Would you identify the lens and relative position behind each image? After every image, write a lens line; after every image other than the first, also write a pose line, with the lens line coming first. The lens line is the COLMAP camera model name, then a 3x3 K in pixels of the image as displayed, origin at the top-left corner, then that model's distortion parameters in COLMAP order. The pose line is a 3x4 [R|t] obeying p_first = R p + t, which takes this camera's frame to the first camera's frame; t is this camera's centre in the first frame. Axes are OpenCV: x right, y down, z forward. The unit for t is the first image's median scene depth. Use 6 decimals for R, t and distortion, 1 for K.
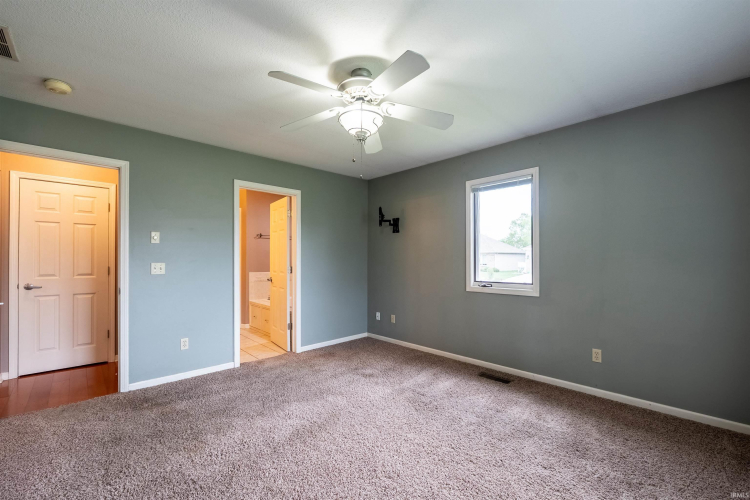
lens RADIAL K [[318.2, 0, 374.6], [0, 318.2, 258.6], [0, 0, 1]] dist [-0.000232, -0.000006]
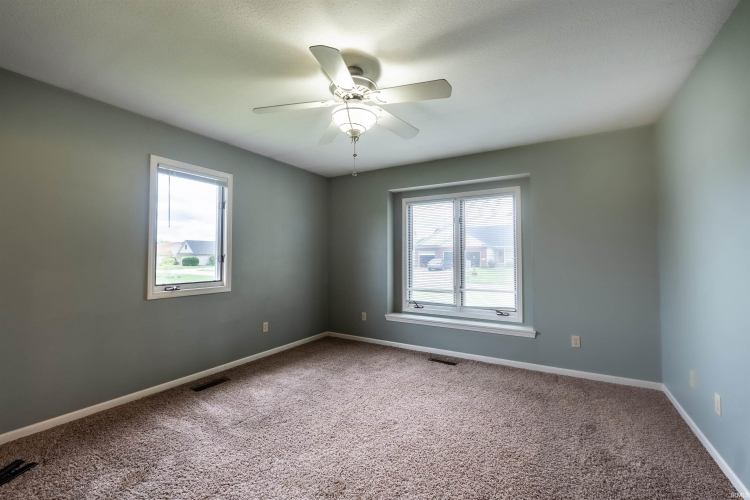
lens RADIAL K [[316.6, 0, 378.1], [0, 316.6, 247.3], [0, 0, 1]] dist [0.002045, 0.000402]
pose [[-0.278590, 0.032144, 0.959872, -0.712993], [-0.004537, 0.999385, -0.034784, 0.003205], [-0.960399, -0.014045, -0.278273, 0.845741]]
